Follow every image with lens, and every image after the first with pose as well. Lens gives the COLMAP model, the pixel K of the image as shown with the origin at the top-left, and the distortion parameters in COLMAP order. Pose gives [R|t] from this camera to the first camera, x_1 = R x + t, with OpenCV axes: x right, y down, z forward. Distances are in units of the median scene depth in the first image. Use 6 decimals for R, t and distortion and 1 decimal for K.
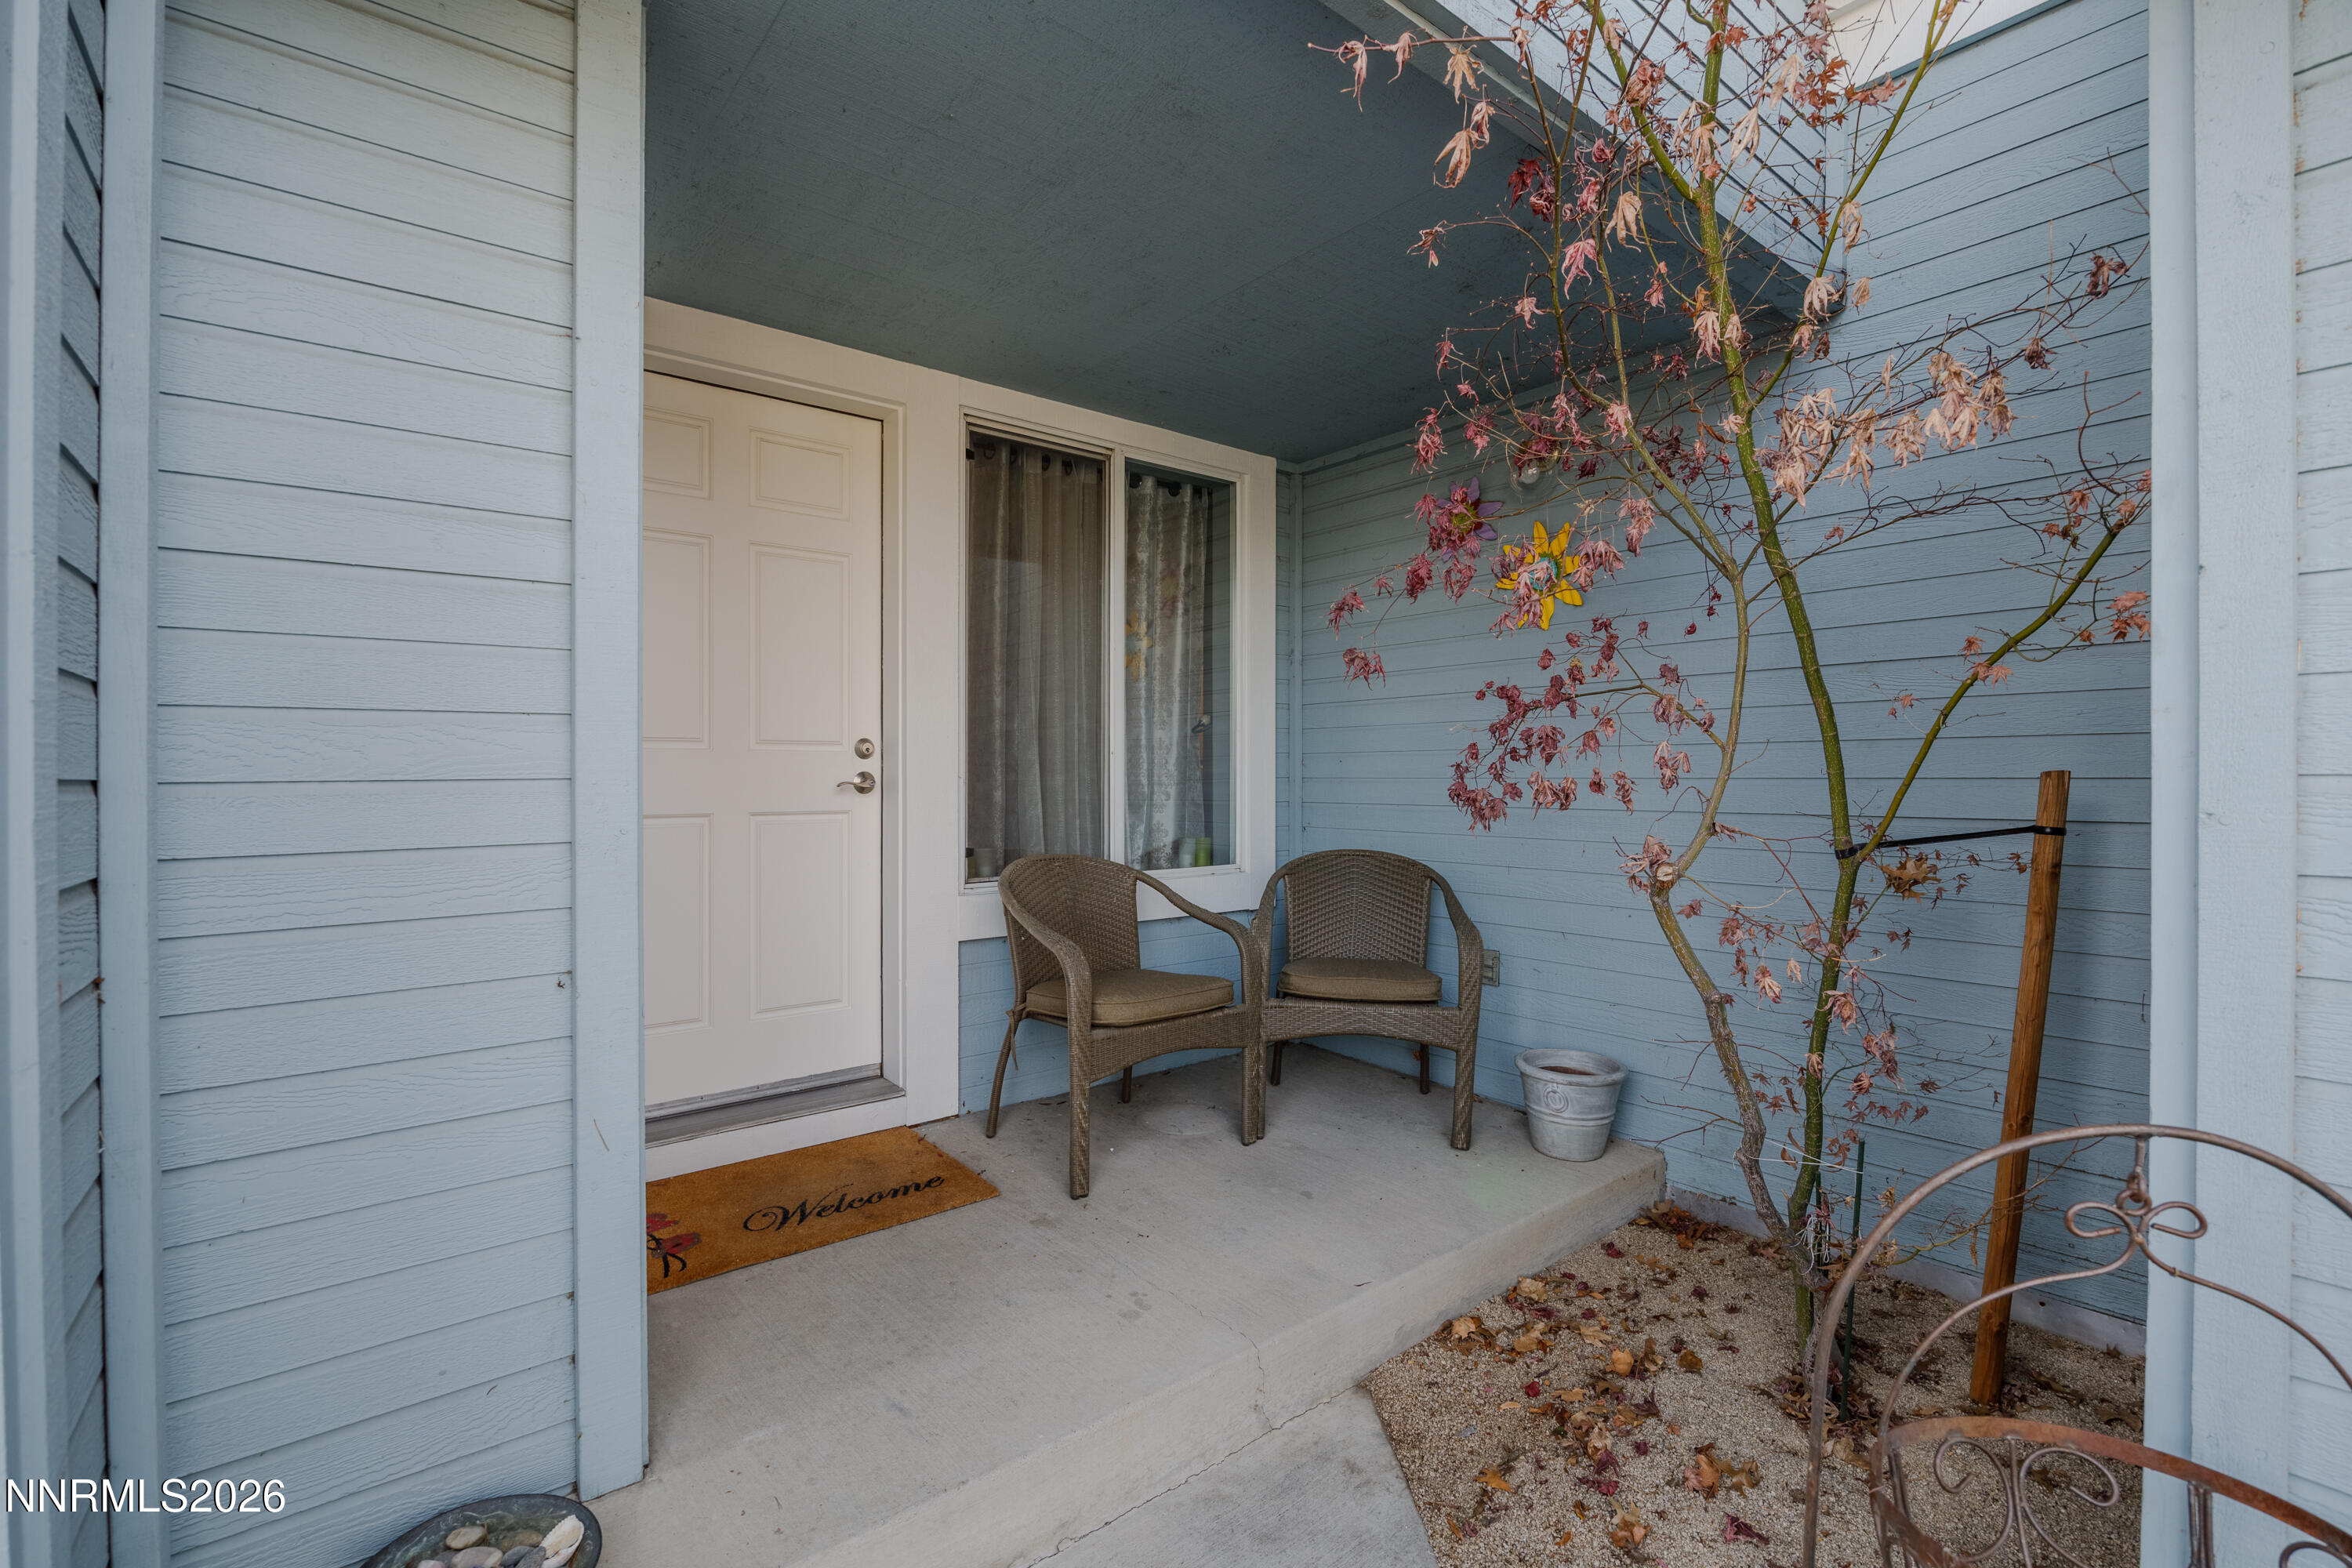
lens RADIAL K [[845.9, 0, 1176.0], [0, 845.9, 784.0], [0, 0, 1]] dist [0.000560, 0.000010]
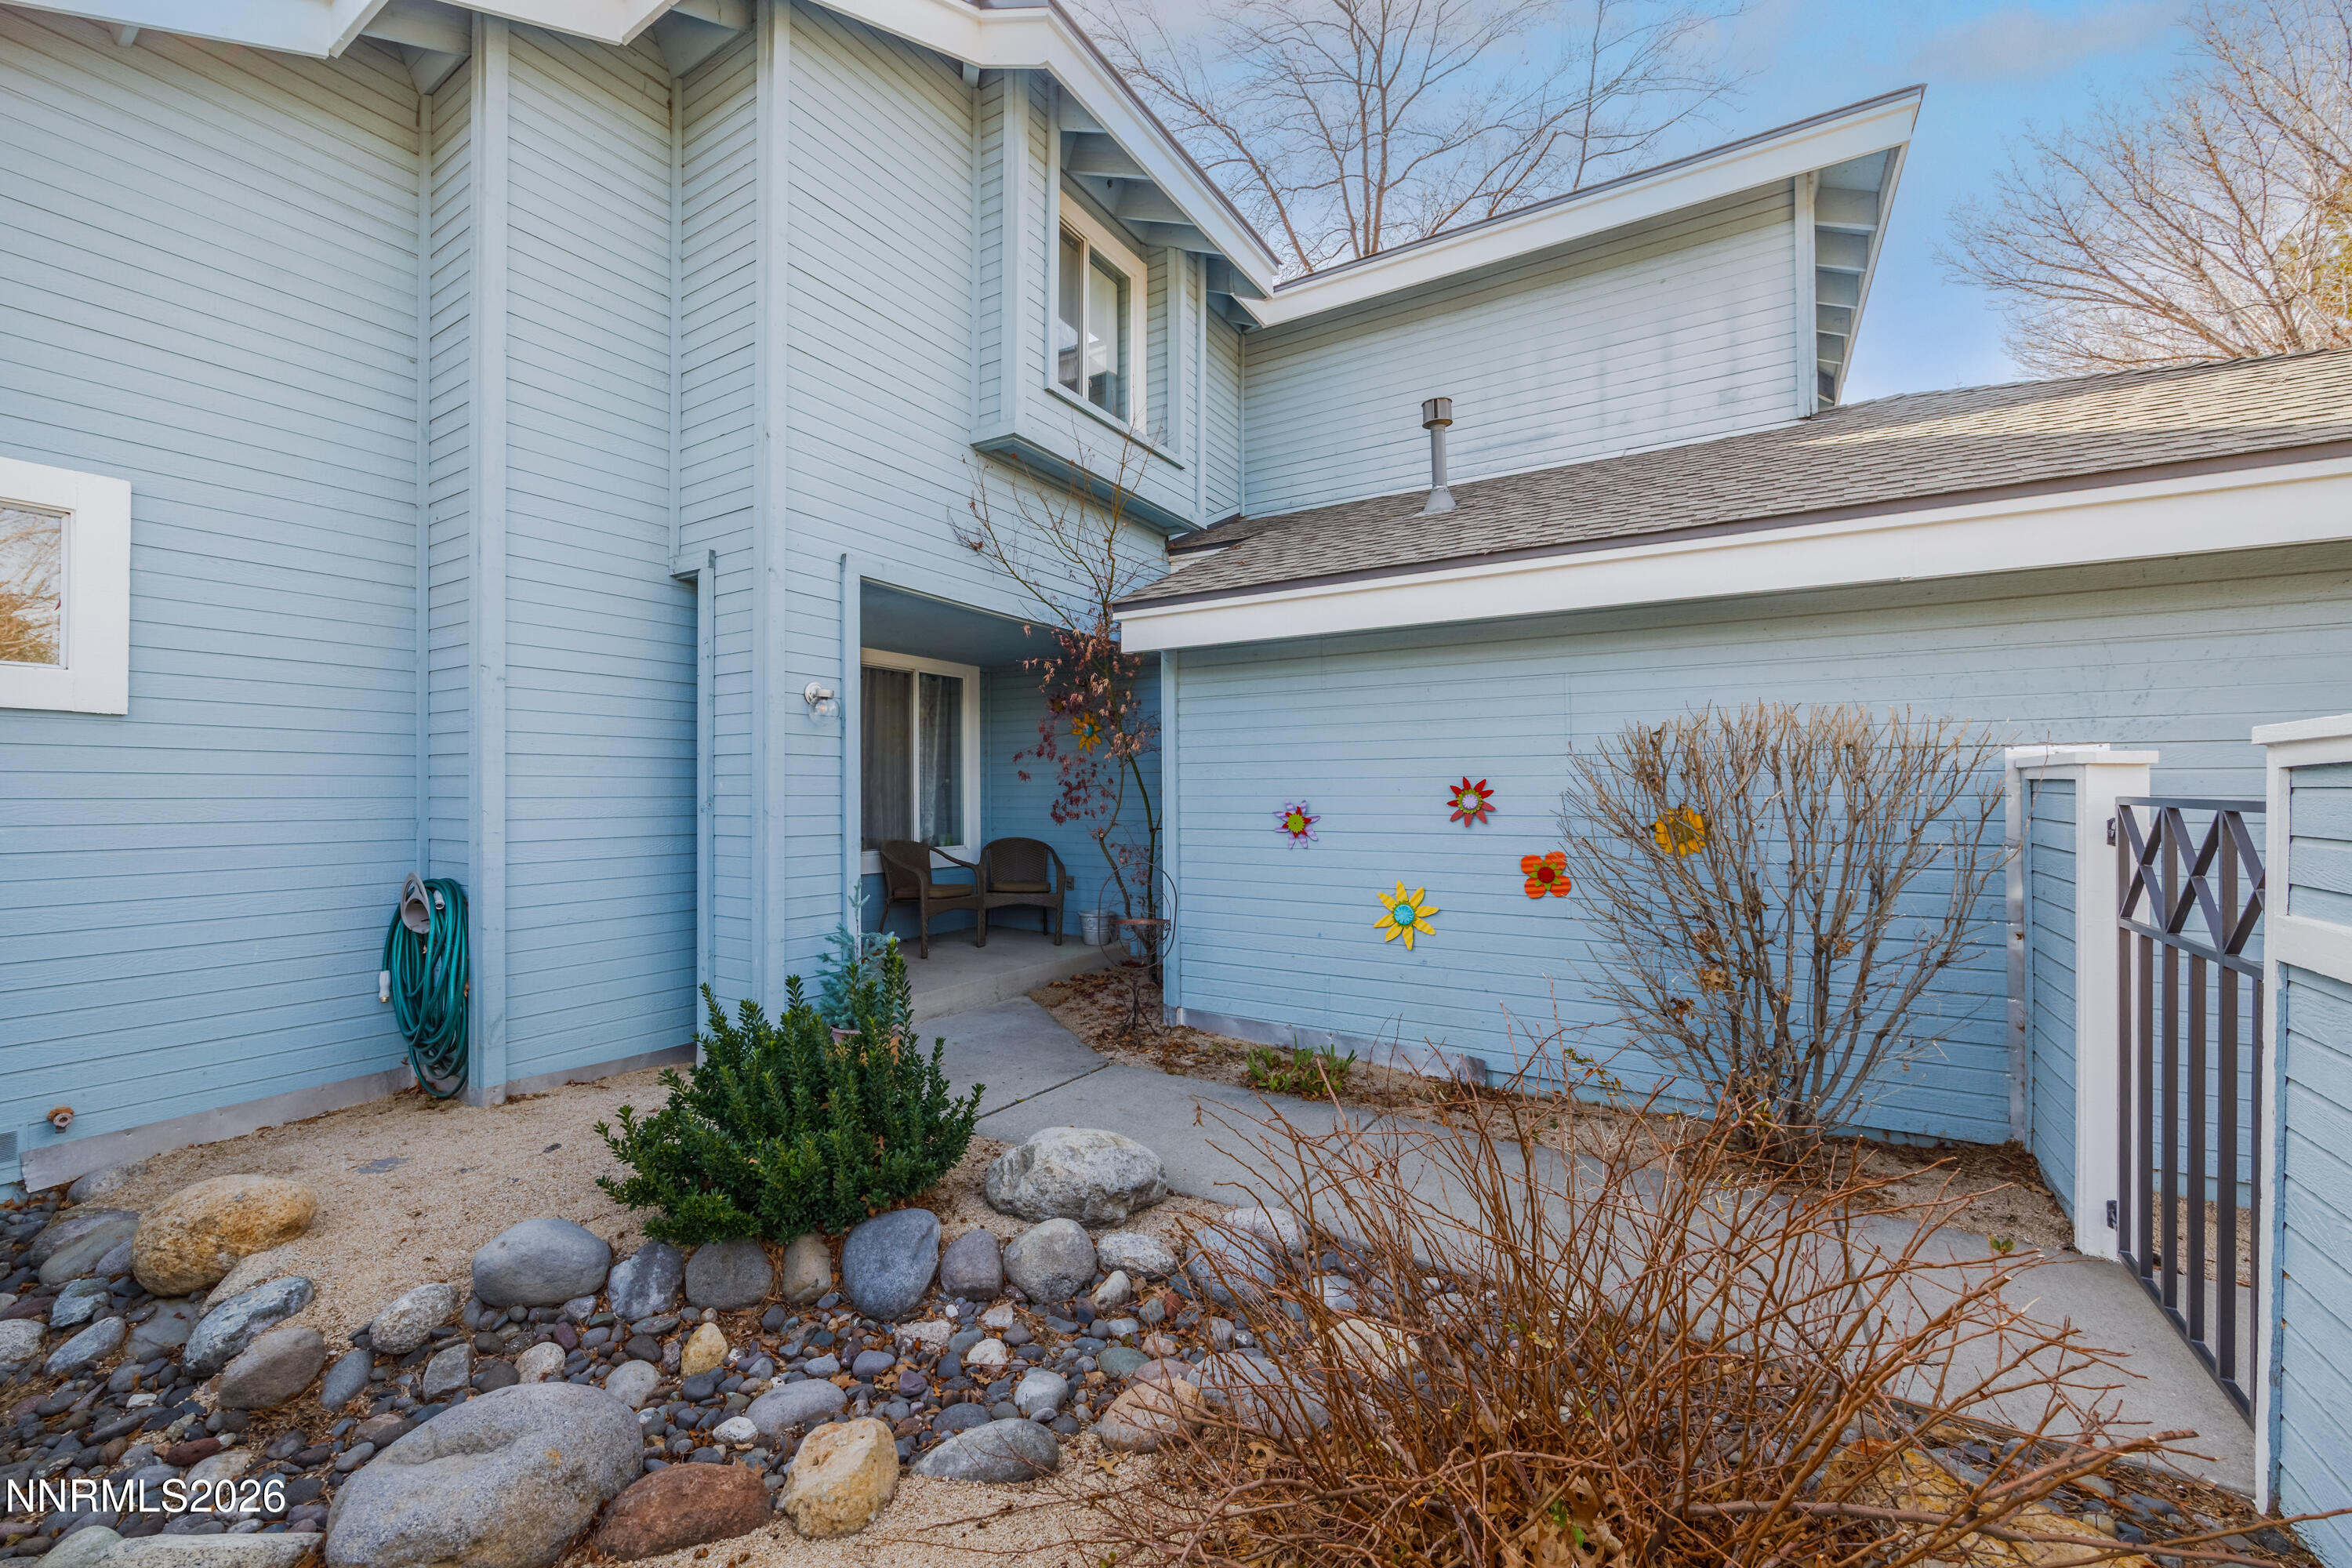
lens RADIAL K [[897.1, 0, 1176.0], [0, 897.1, 784.0], [0, 0, 1]] dist [0.000473, 0.000025]
pose [[0.910887, -0.002055, 0.412651, -0.466184], [0.006697, 0.999930, -0.009804, -0.049930], [-0.412601, 0.011694, 0.910837, -1.655365]]
